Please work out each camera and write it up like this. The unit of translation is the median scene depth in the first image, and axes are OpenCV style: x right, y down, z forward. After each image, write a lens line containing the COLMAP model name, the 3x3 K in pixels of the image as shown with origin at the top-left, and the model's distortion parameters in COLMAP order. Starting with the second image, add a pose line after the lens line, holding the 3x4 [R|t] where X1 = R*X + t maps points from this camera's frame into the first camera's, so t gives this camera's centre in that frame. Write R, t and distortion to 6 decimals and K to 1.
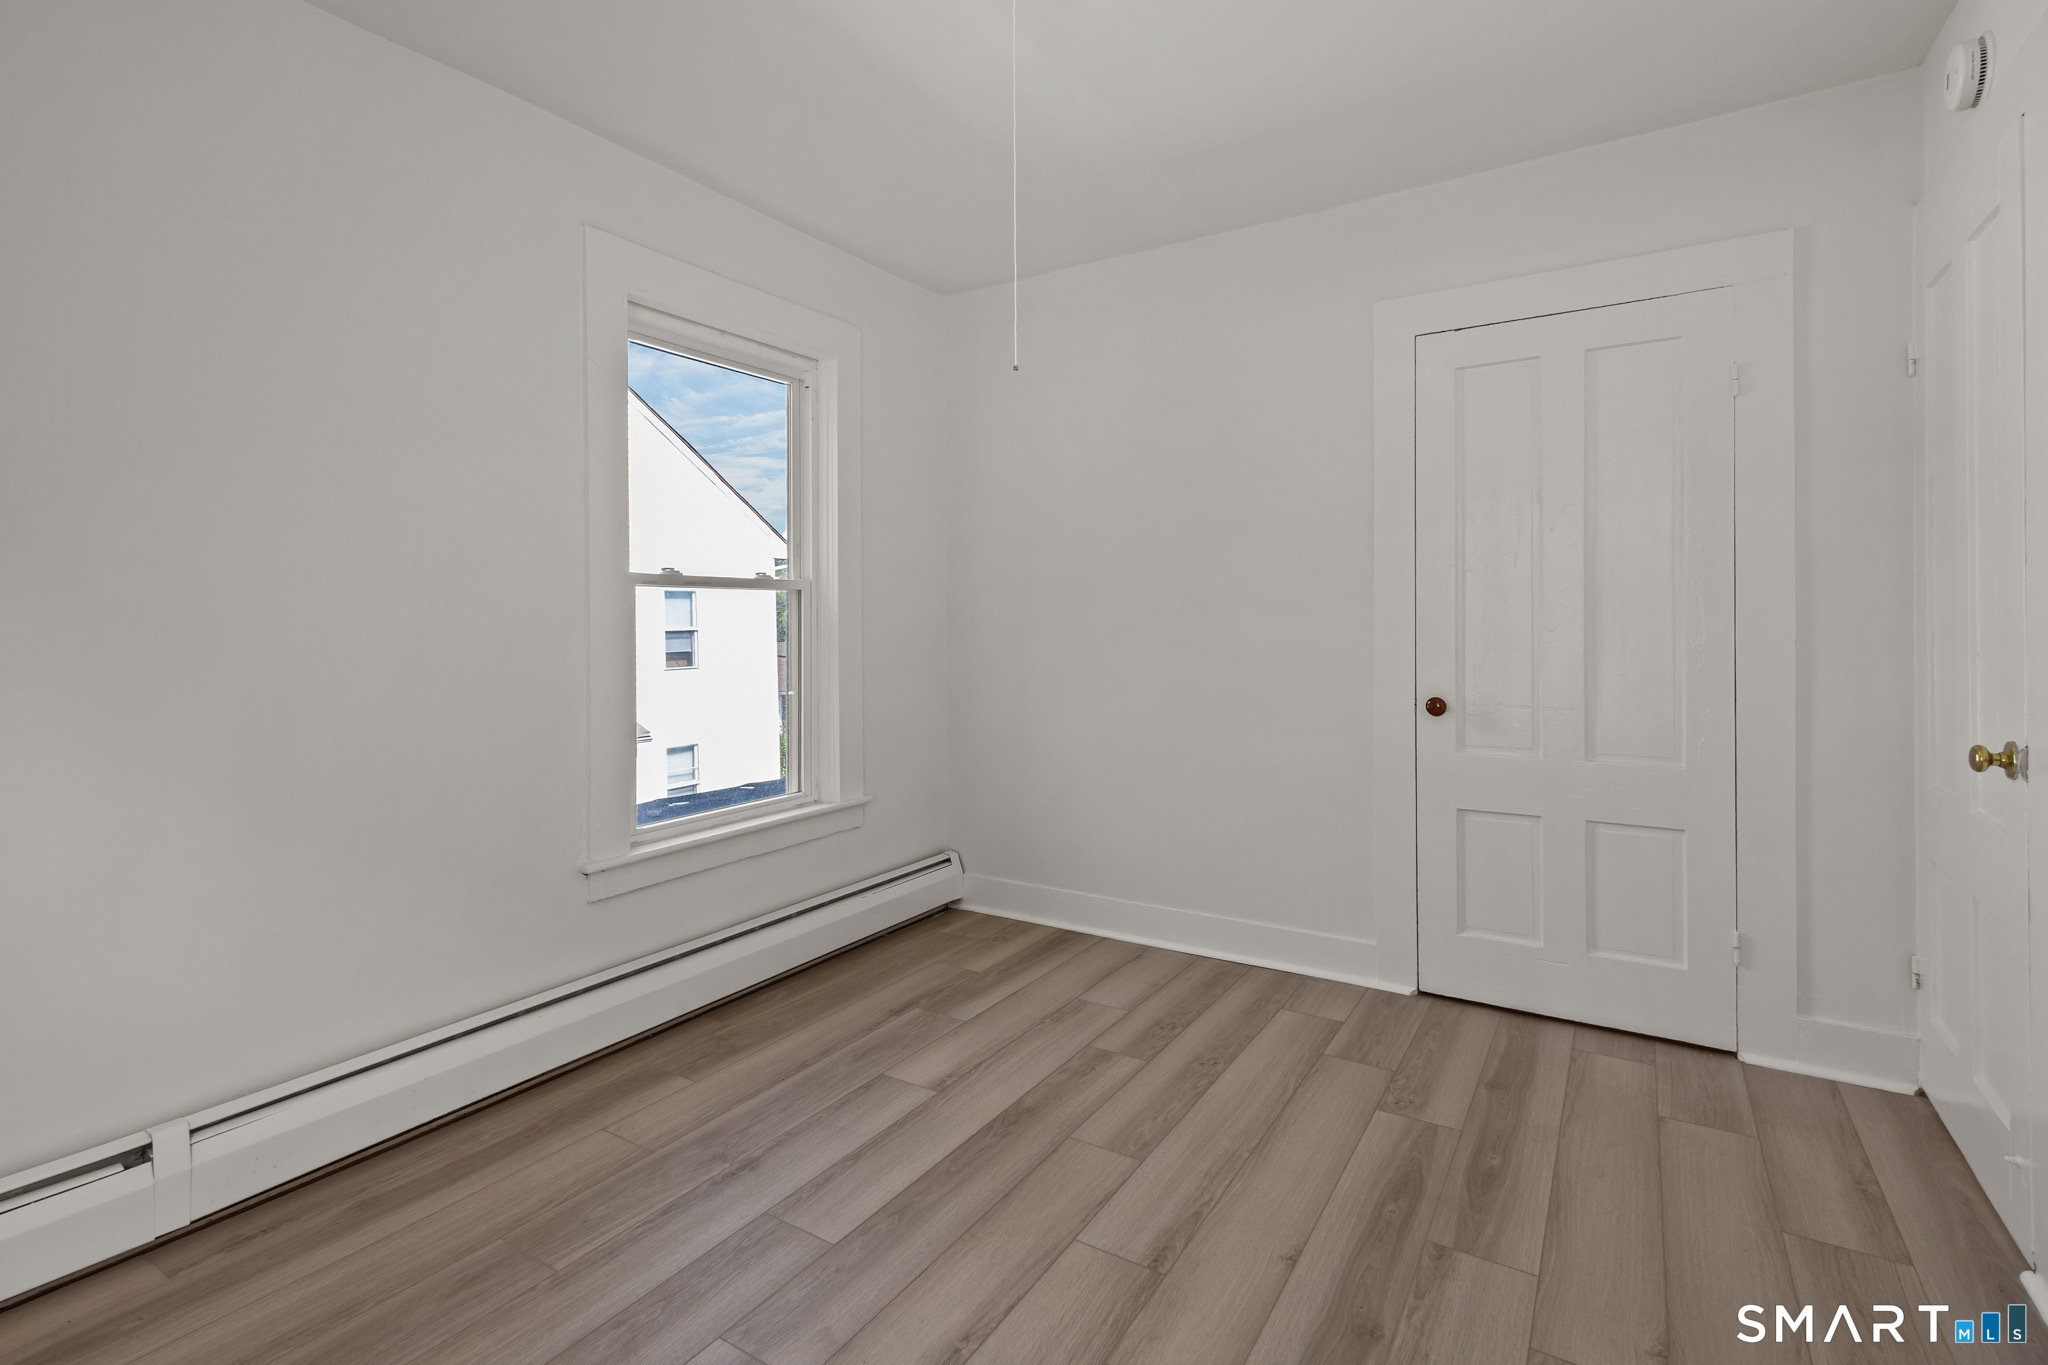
lens RADIAL K [[948.0, 0, 1028.1], [0, 948.0, 622.3], [0, 0, 1]] dist [0.002215, 0.000425]
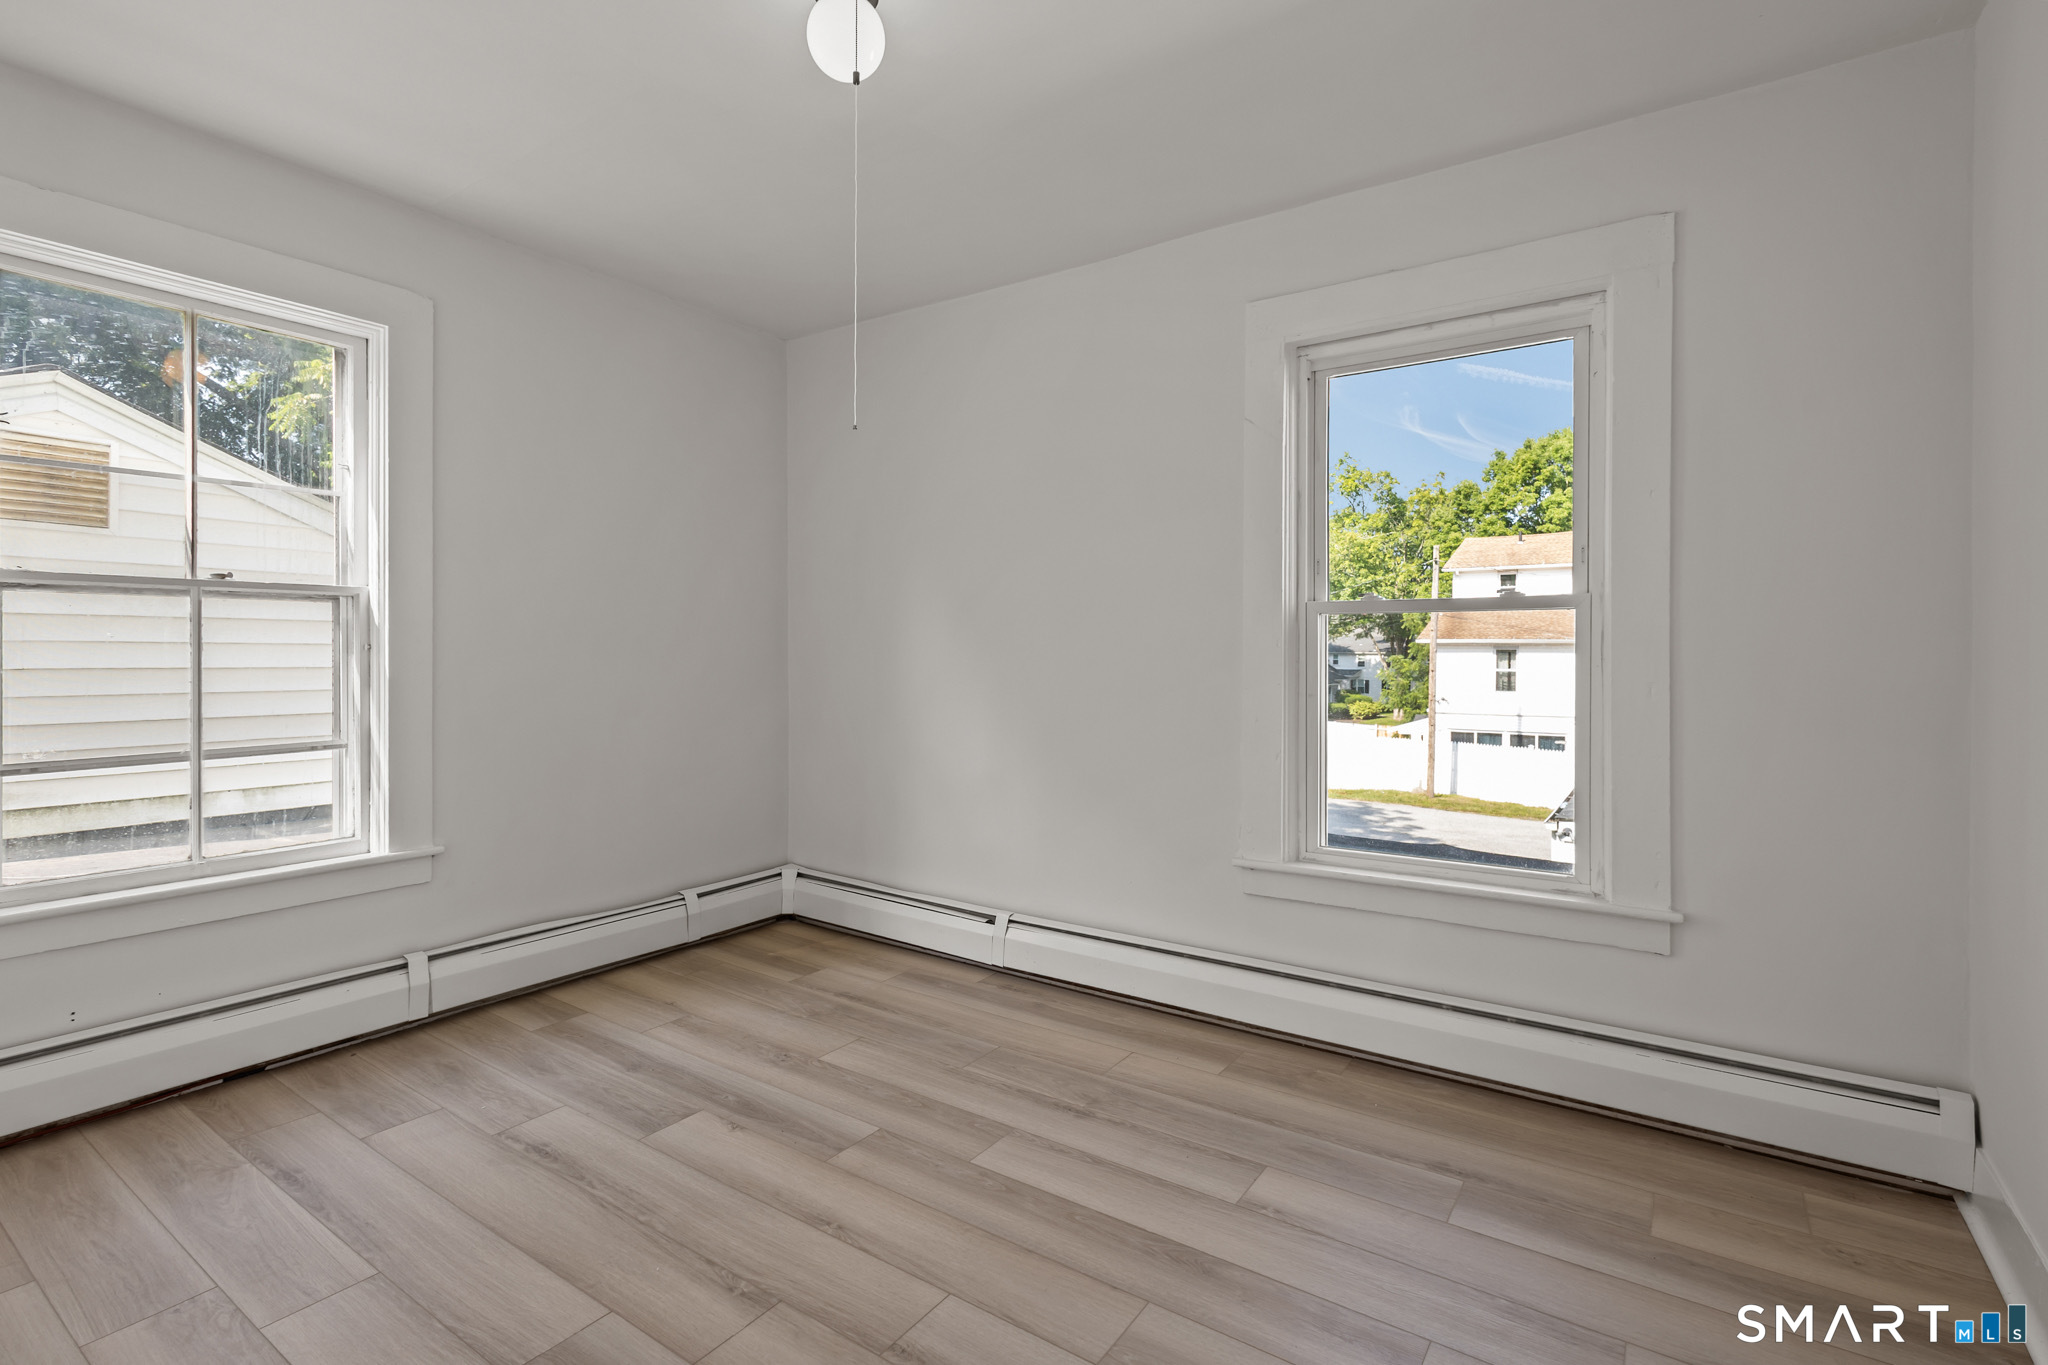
lens RADIAL K [[961.6, 0, 1028.5], [0, 961.6, 658.9], [0, 0, 1]] dist [0.001148, -0.000407]
pose [[-0.037353, 0.013245, -0.999214, 0.767381], [-0.003911, 0.999903, 0.013400, -0.003312], [0.999294, 0.004408, -0.037298, 0.846511]]
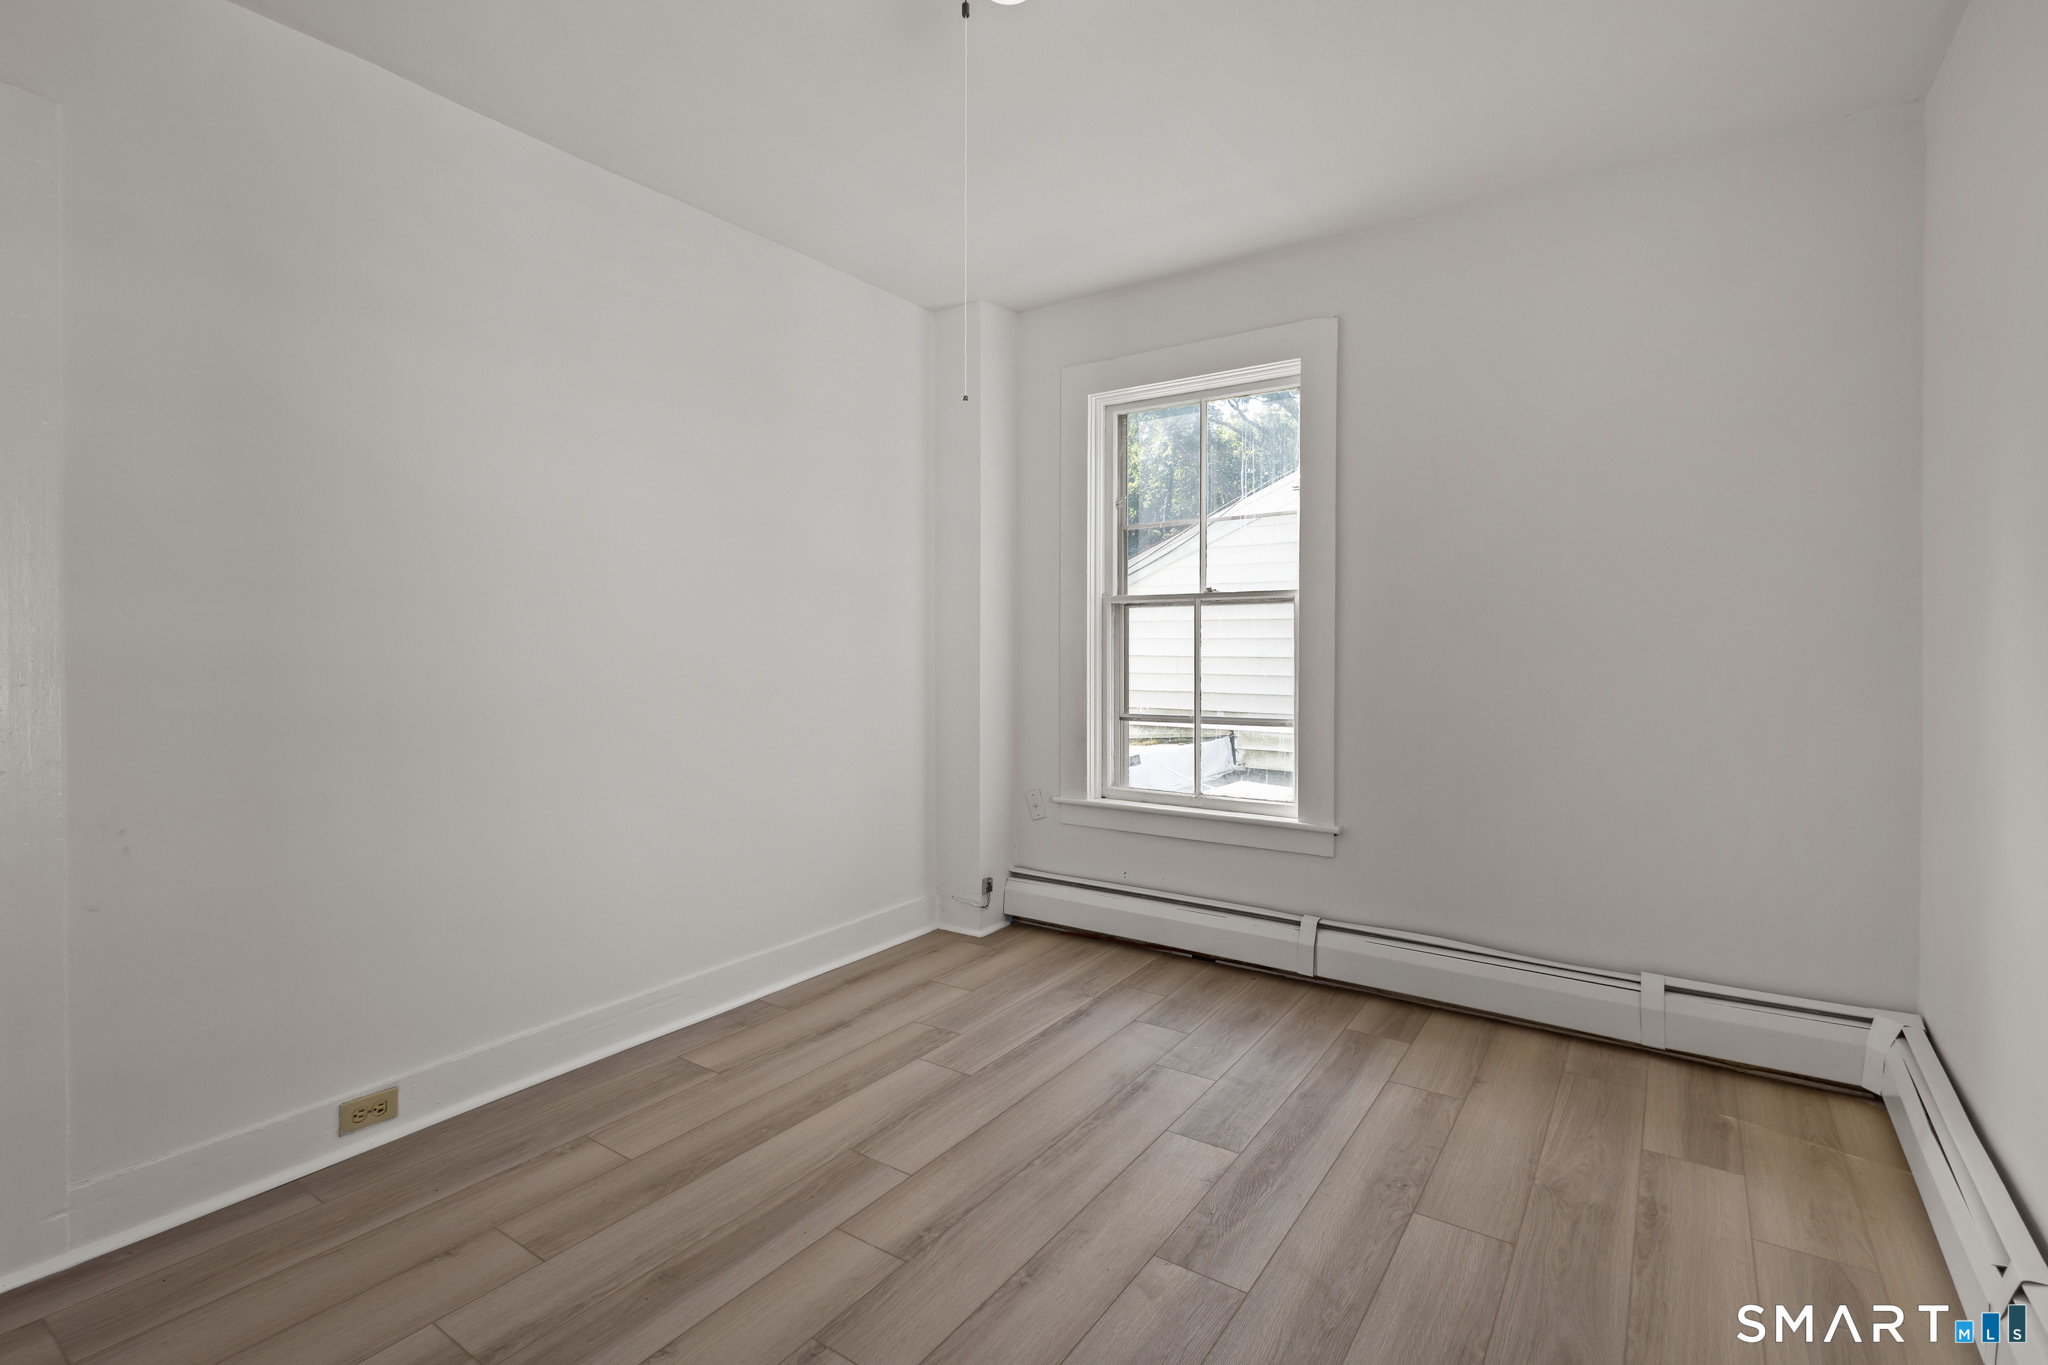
lens RADIAL K [[957.0, 0, 1025.4], [0, 957.0, 642.7], [0, 0, 1]] dist [0.005479, -0.000010]
pose [[-0.999046, 0.005941, 0.043264, -0.080414], [0.006046, 0.999979, 0.002304, -0.002213], [-0.043250, 0.002563, -0.999061, 1.395643]]
